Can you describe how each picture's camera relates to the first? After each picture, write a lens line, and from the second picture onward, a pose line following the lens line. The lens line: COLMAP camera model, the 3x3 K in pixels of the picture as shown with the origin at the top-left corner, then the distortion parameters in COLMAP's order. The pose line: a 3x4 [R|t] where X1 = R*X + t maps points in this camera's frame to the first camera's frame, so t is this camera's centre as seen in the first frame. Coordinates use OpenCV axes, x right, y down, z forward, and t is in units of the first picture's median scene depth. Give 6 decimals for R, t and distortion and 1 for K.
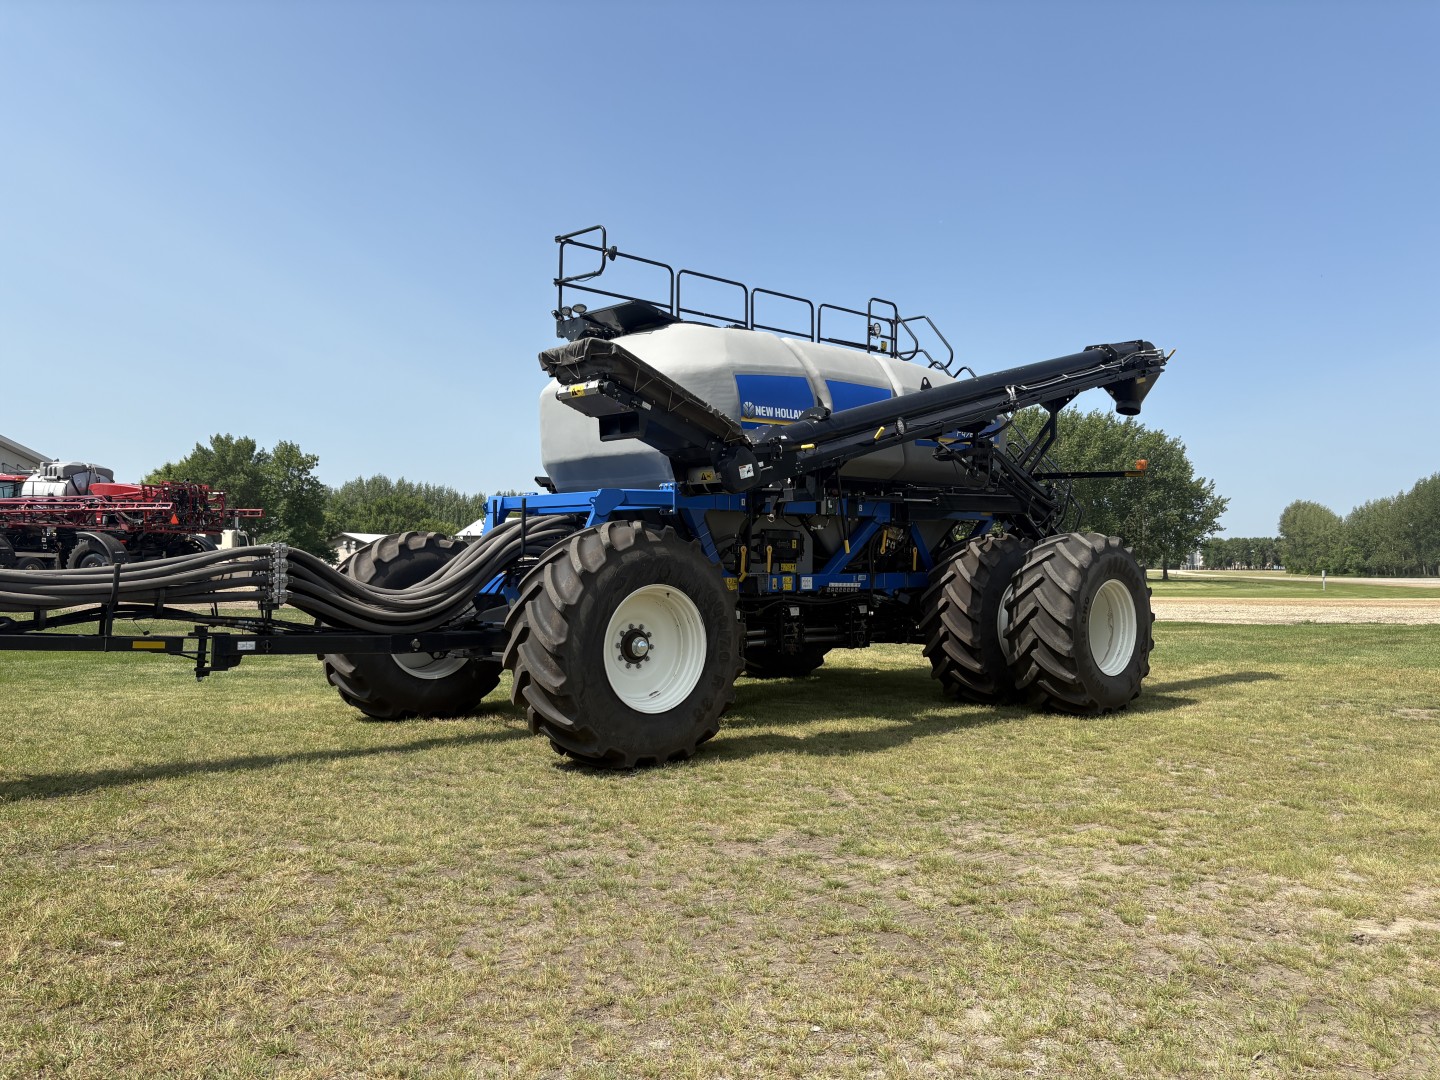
lens RADIAL K [[1107.1, 0, 717.8], [0, 1107.1, 550.6], [0, 0, 1]] dist [0.077782, -0.088276]
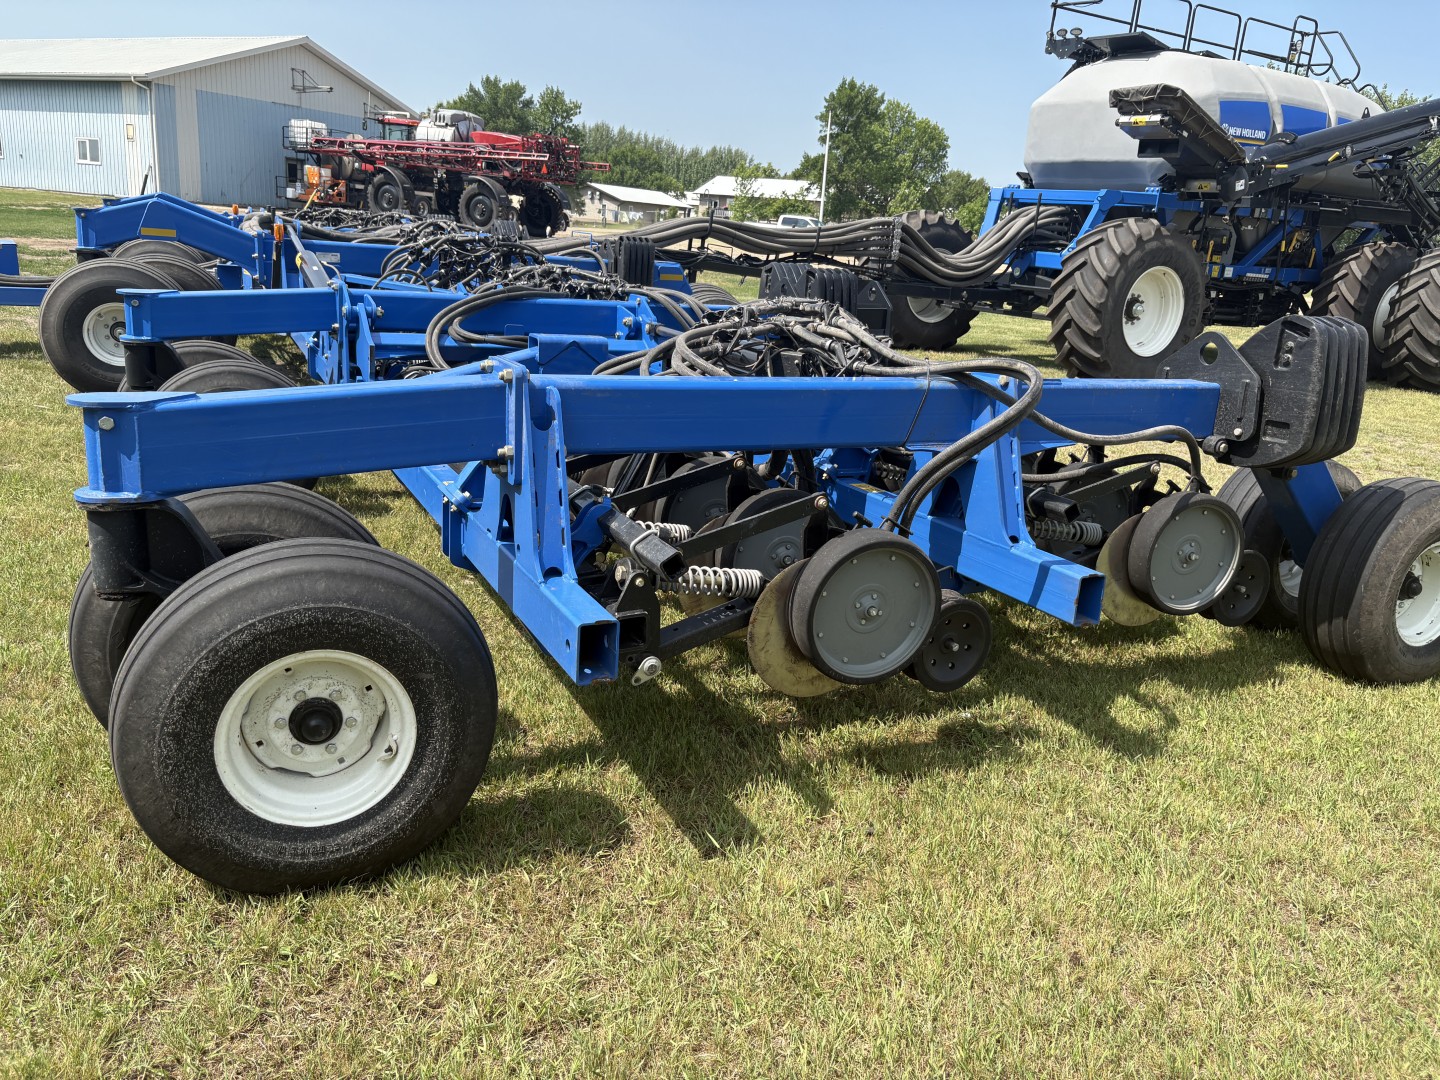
lens RADIAL K [[1088.7, 0, 713.7], [0, 1088.7, 540.6], [0, 0, 1]] dist [0.039424, -0.031667]
pose [[0.980111, 0.117802, -0.159706, -0.267008], [-0.067671, 0.954914, 0.289067, -0.000997], [0.186558, -0.272510, 0.943893, -0.408124]]
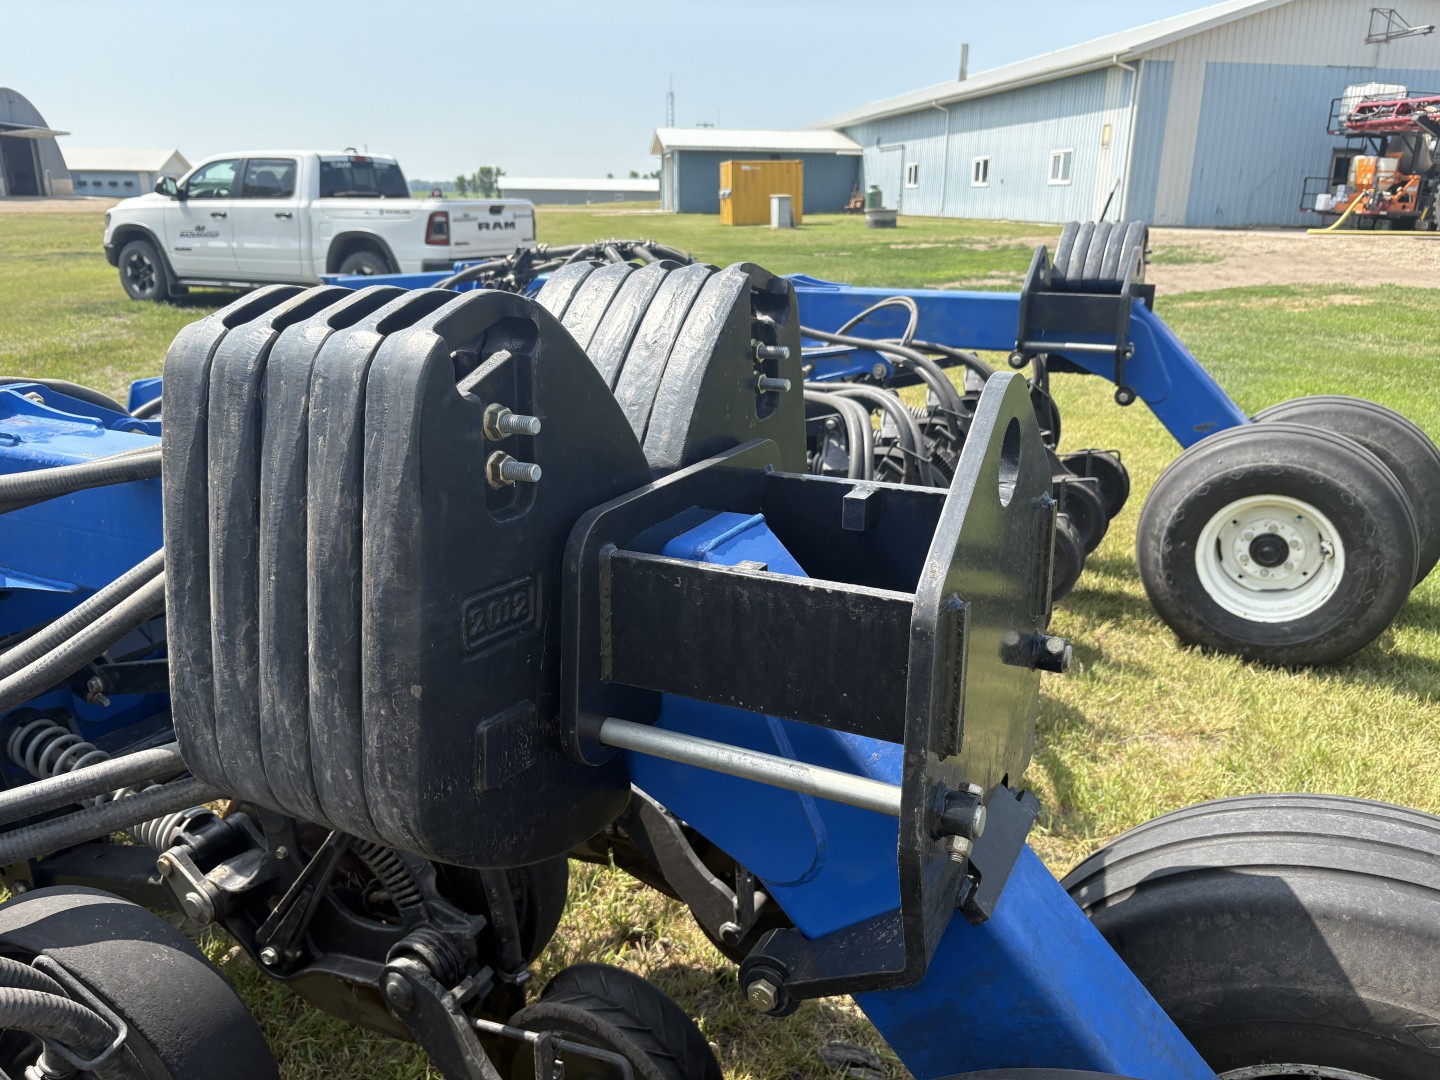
lens RADIAL K [[1107.1, 0, 717.8], [0, 1107.1, 550.6], [0, 0, 1]] dist [0.077782, -0.088276]
pose [[0.466614, 0.269024, -0.842554, -0.819989], [0.000886, 0.952476, 0.304613, 0.023598], [0.884461, -0.142883, 0.444200, 0.964995]]
